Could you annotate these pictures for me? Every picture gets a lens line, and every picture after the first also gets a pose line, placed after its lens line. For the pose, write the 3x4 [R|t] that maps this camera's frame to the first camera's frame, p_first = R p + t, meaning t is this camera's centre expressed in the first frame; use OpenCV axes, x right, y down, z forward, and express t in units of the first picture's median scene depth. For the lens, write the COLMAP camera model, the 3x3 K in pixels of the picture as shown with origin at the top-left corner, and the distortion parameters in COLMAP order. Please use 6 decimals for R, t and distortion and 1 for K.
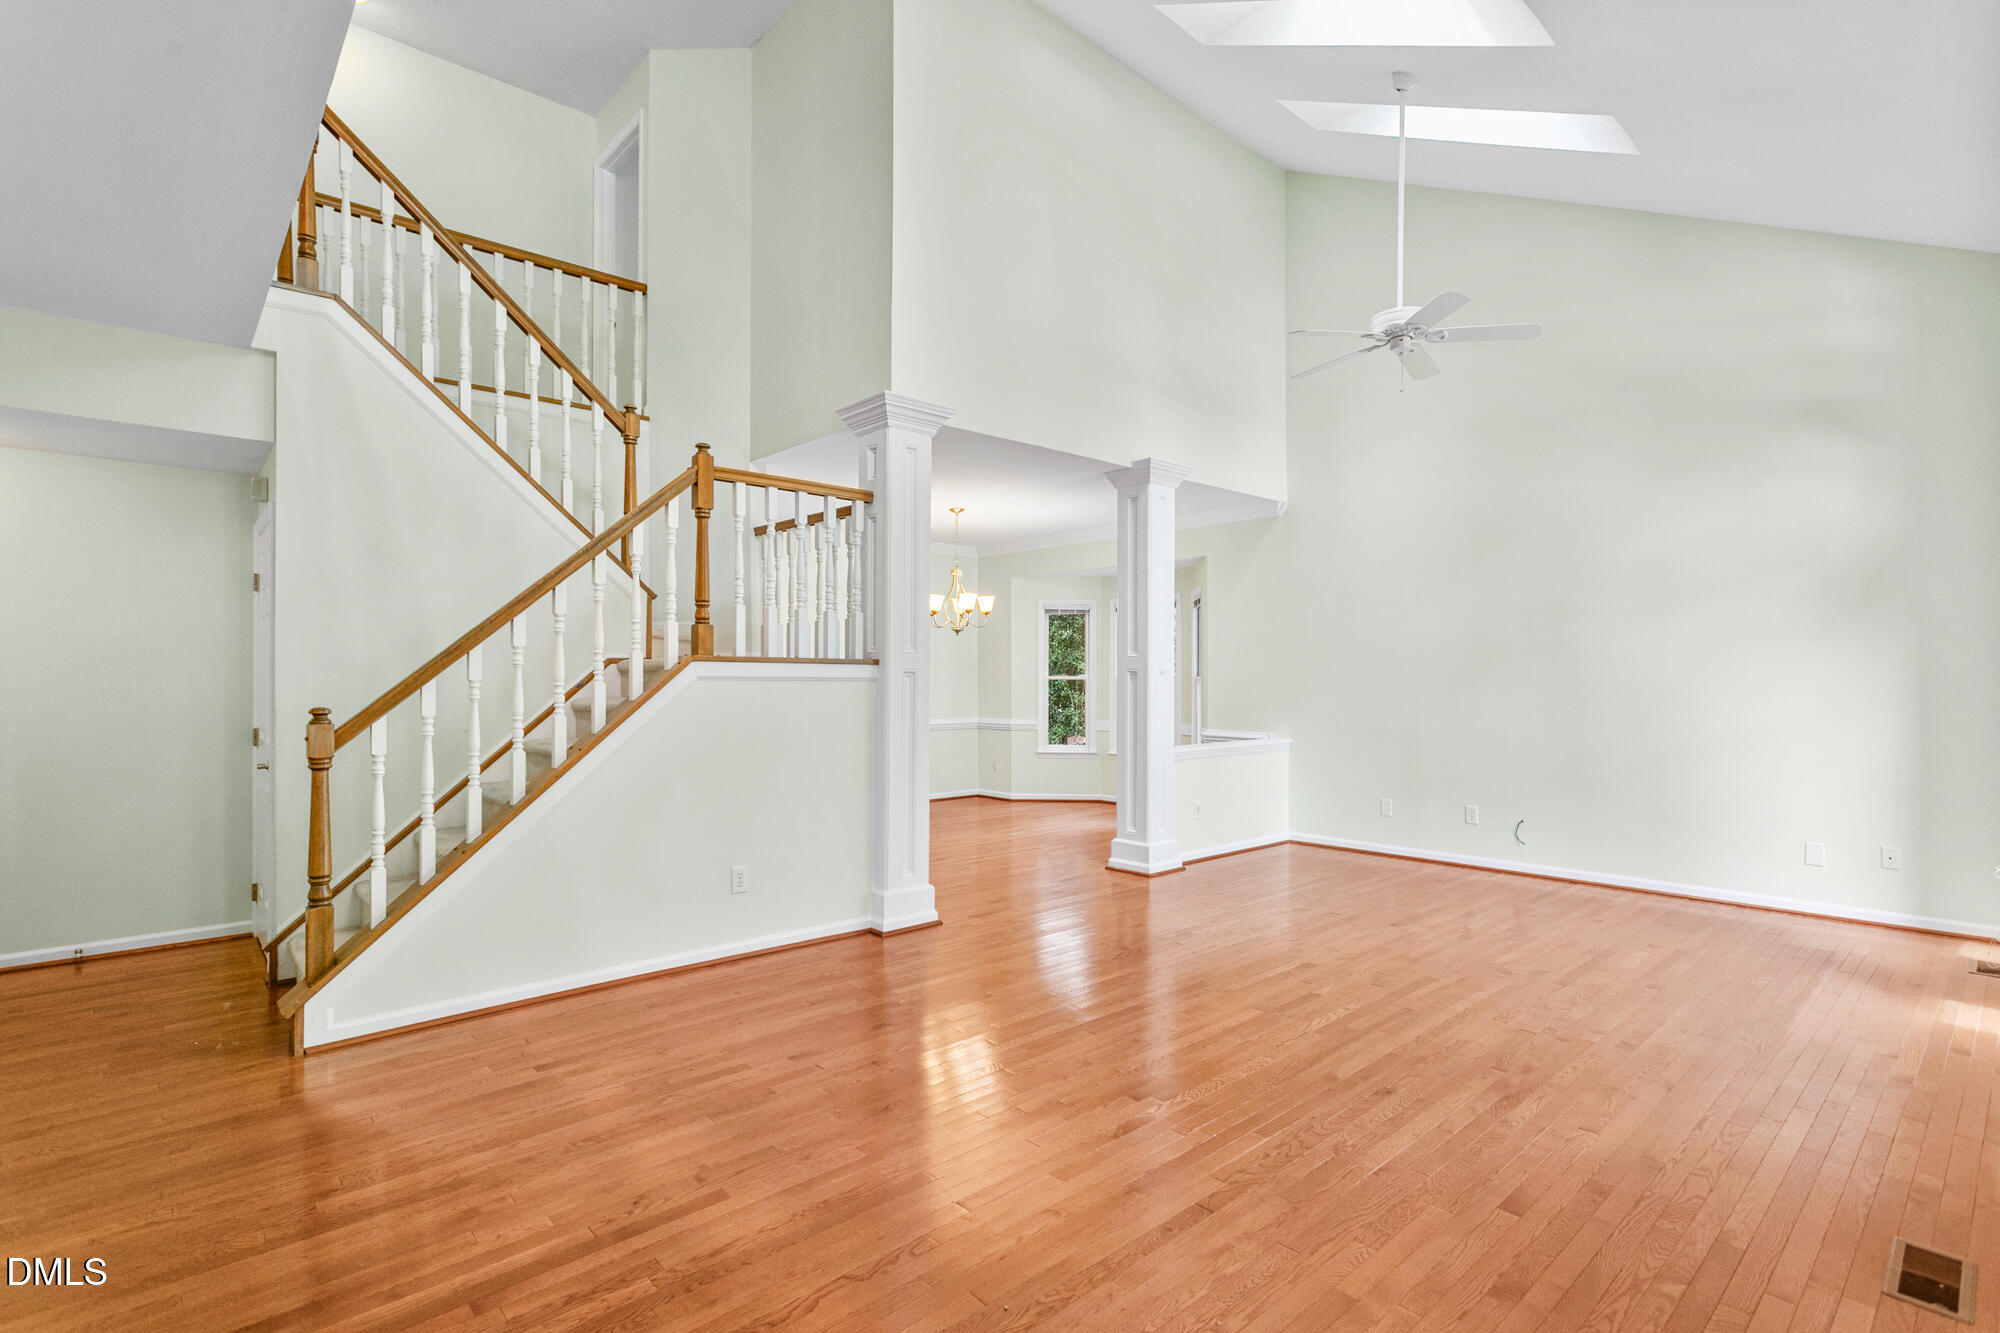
lens RADIAL K [[952.3, 0, 1001.2], [0, 952.3, 670.5], [0, 0, 1]] dist [0.000336, 0.001007]
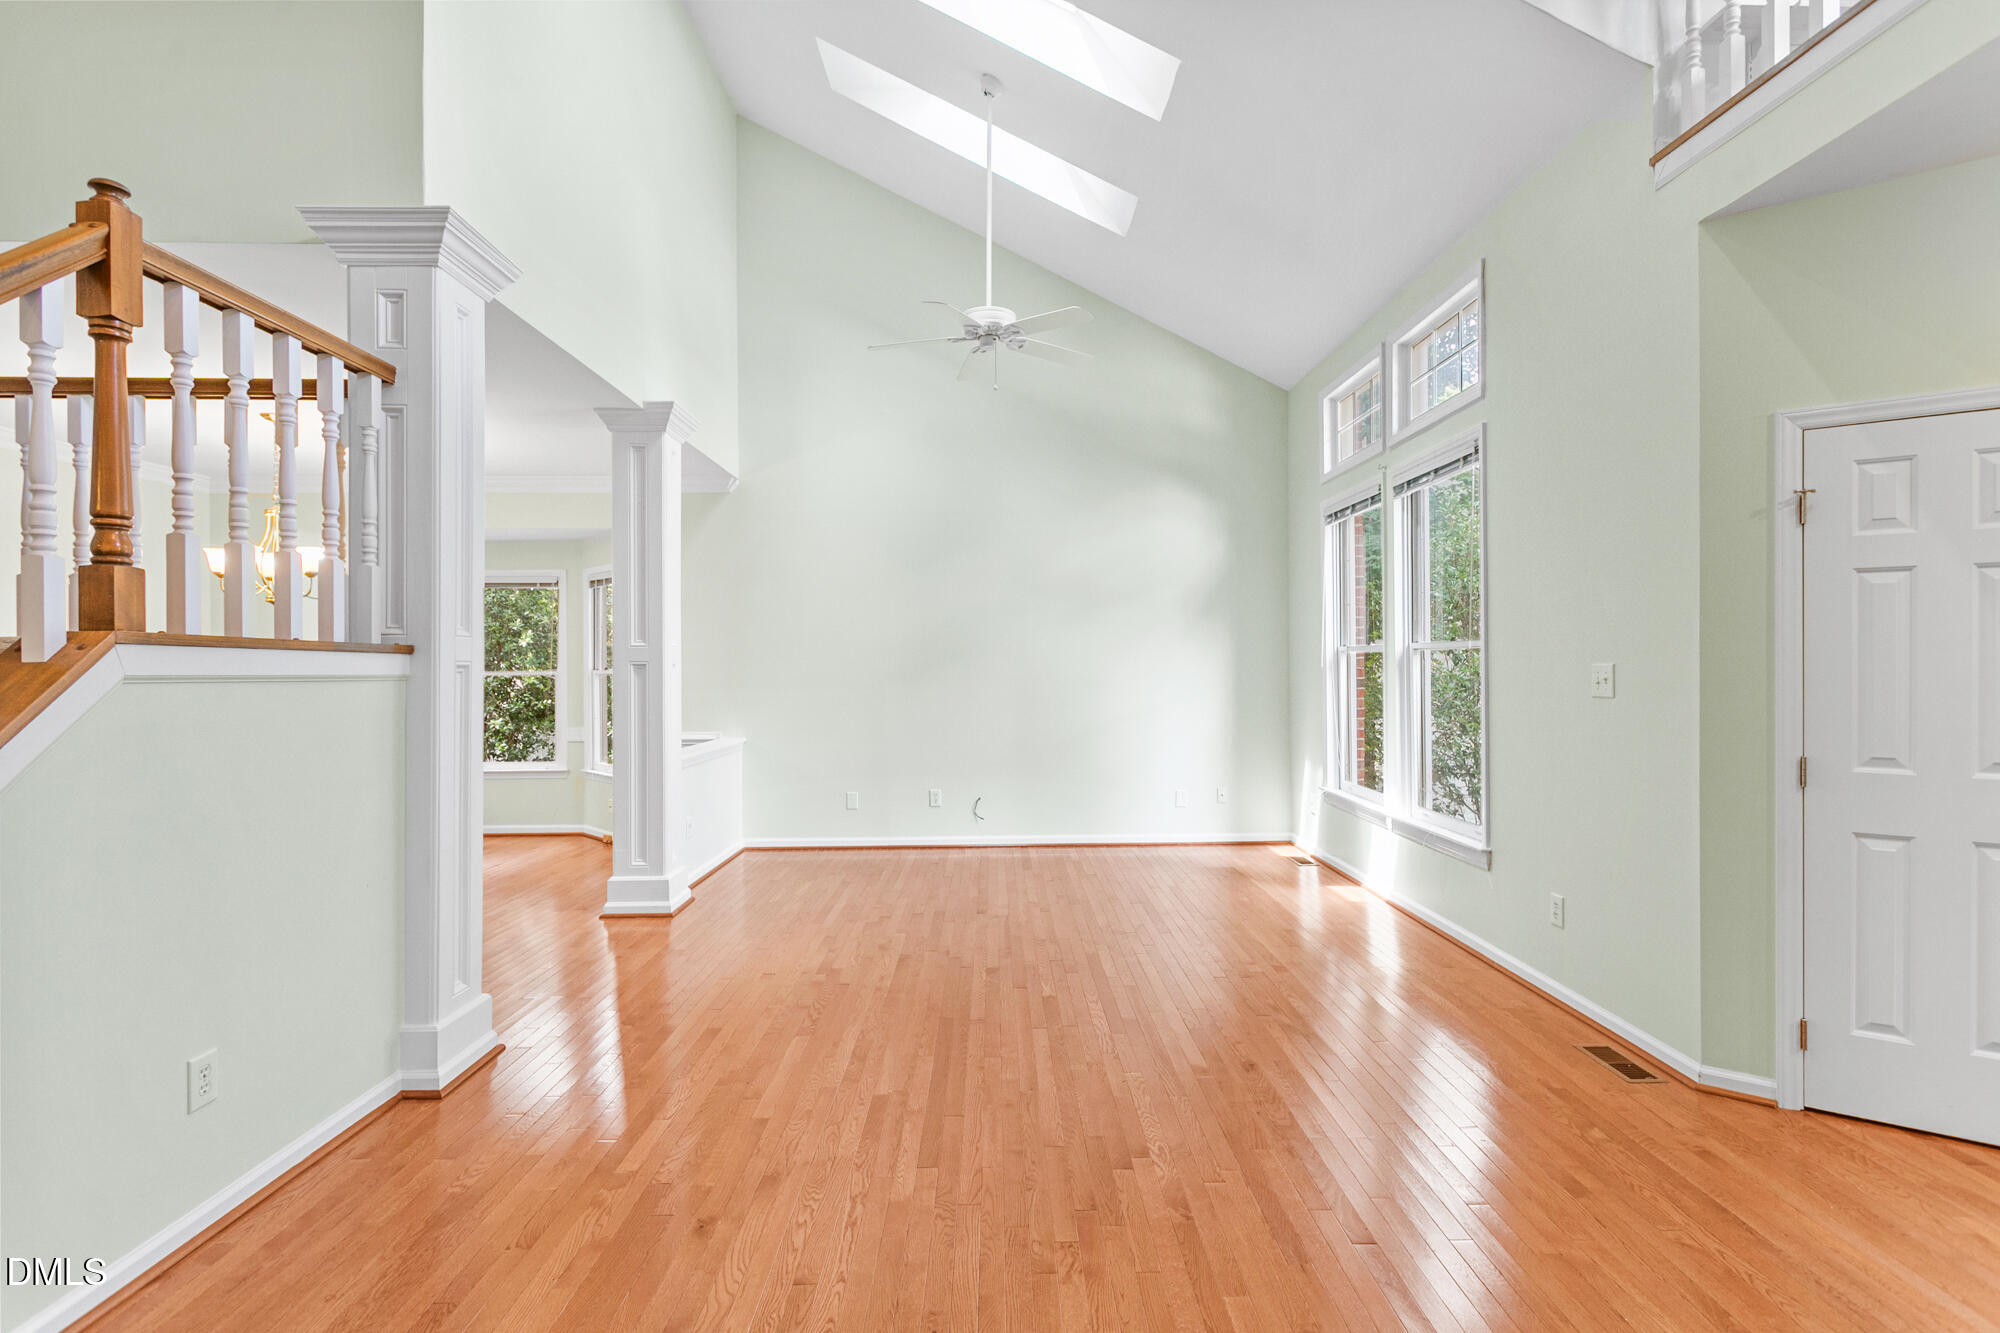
lens RADIAL K [[952.3, 0, 1004.4], [0, 952.3, 668.1], [0, 0, 1]] dist [0.000336, 0.001007]
pose [[0.655597, -0.005072, 0.755094, -0.339592], [0.001521, 0.999984, 0.005397, 0.000342], [-0.755110, -0.002390, 0.655594, 0.316203]]
